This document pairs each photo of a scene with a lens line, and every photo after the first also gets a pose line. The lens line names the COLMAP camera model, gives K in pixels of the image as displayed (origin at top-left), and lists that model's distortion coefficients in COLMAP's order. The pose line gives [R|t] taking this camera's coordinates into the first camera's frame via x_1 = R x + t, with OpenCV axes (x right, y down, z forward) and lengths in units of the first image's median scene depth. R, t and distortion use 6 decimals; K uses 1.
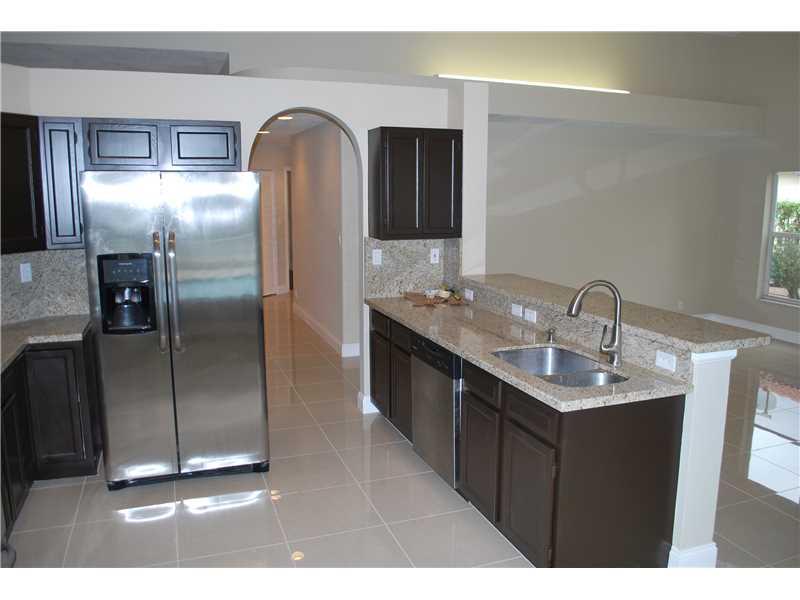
lens RADIAL K [[652.0, 0, 404.3], [0, 652.0, 296.4], [0, 0, 1]] dist [-0.064600, 0.001990]
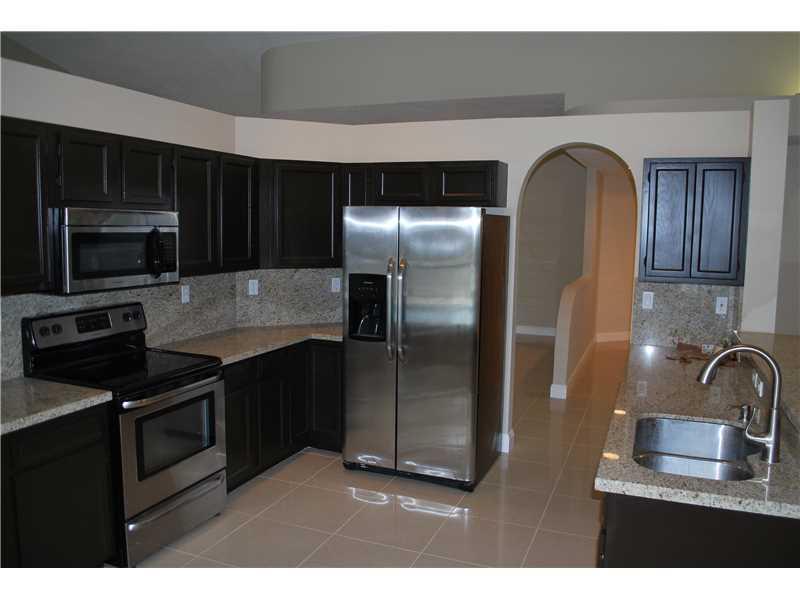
lens RADIAL K [[652.0, 0, 407.8], [0, 652.0, 299.2], [0, 0, 1]] dist [-0.064600, 0.001990]
pose [[0.733903, 0.086920, -0.673670, 0.408445], [-0.122512, 0.992452, -0.005415, -0.020389], [0.668114, 0.086507, 0.739013, 0.140159]]
